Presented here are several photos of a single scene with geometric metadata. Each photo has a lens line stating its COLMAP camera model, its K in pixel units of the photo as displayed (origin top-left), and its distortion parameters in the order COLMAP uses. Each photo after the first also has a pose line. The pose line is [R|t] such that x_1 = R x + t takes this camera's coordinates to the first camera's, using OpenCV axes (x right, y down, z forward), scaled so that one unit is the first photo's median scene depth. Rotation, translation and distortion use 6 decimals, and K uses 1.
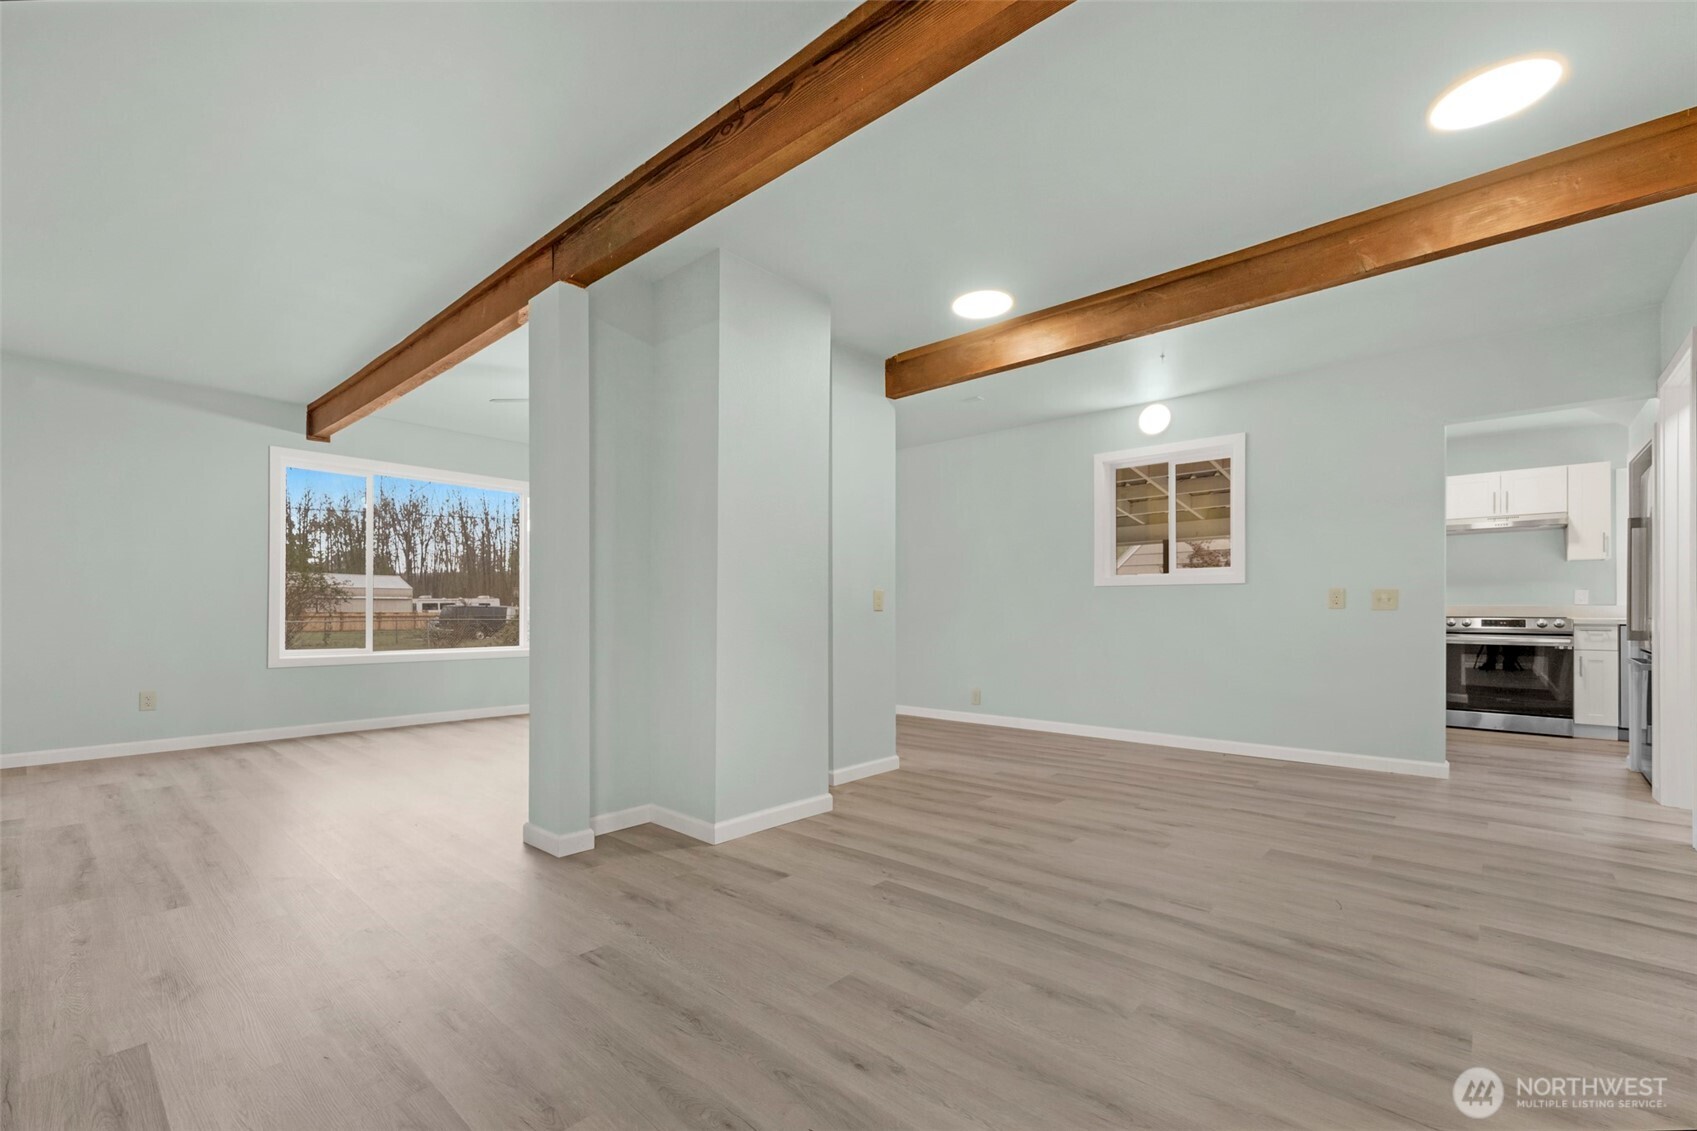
lens RADIAL K [[700.0, 0, 840.3], [0, 700.0, 584.0], [0, 0, 1]] dist [0.000019, -0.000064]
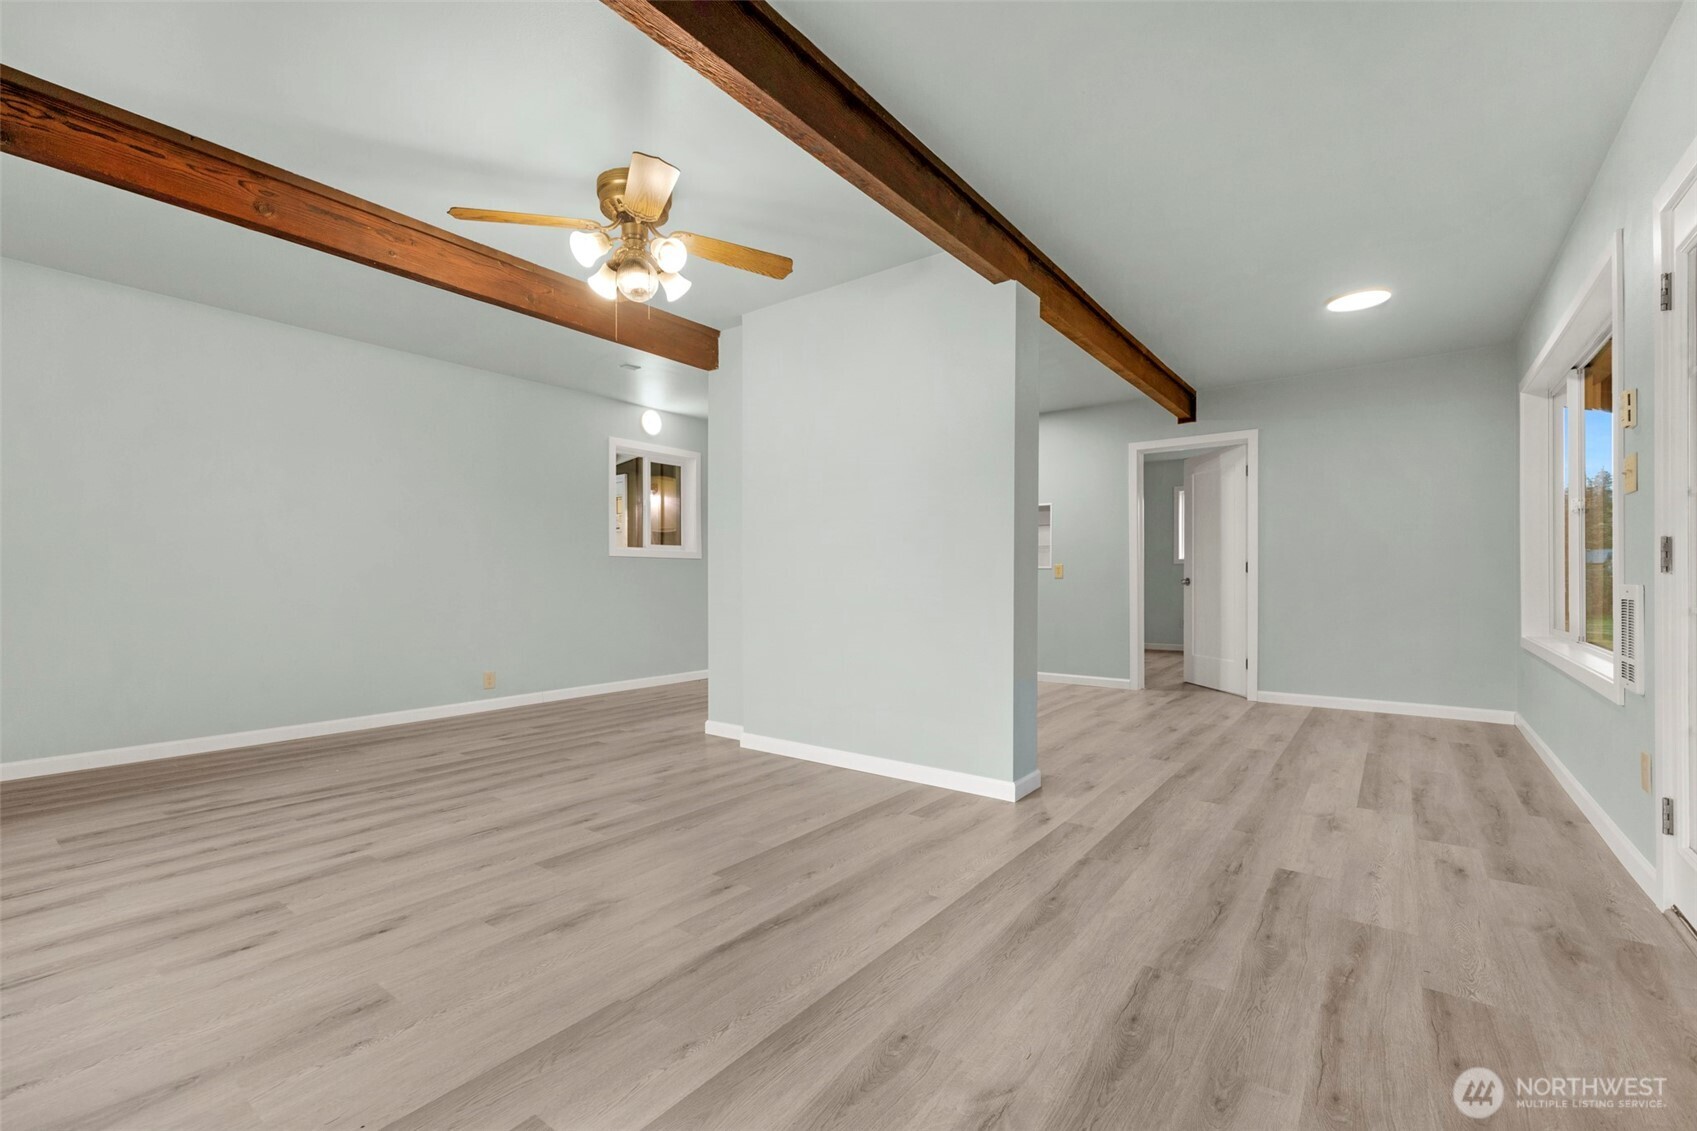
lens RADIAL K [[714.9, 0, 848.5], [0, 714.9, 565.5], [0, 0, 1]] dist [0.000968, 0.000099]
pose [[-0.056844, 0.013296, 0.998295, -1.616340], [-0.032731, 0.999349, -0.015173, 0.045769], [-0.997846, -0.033538, -0.056372, 1.417815]]
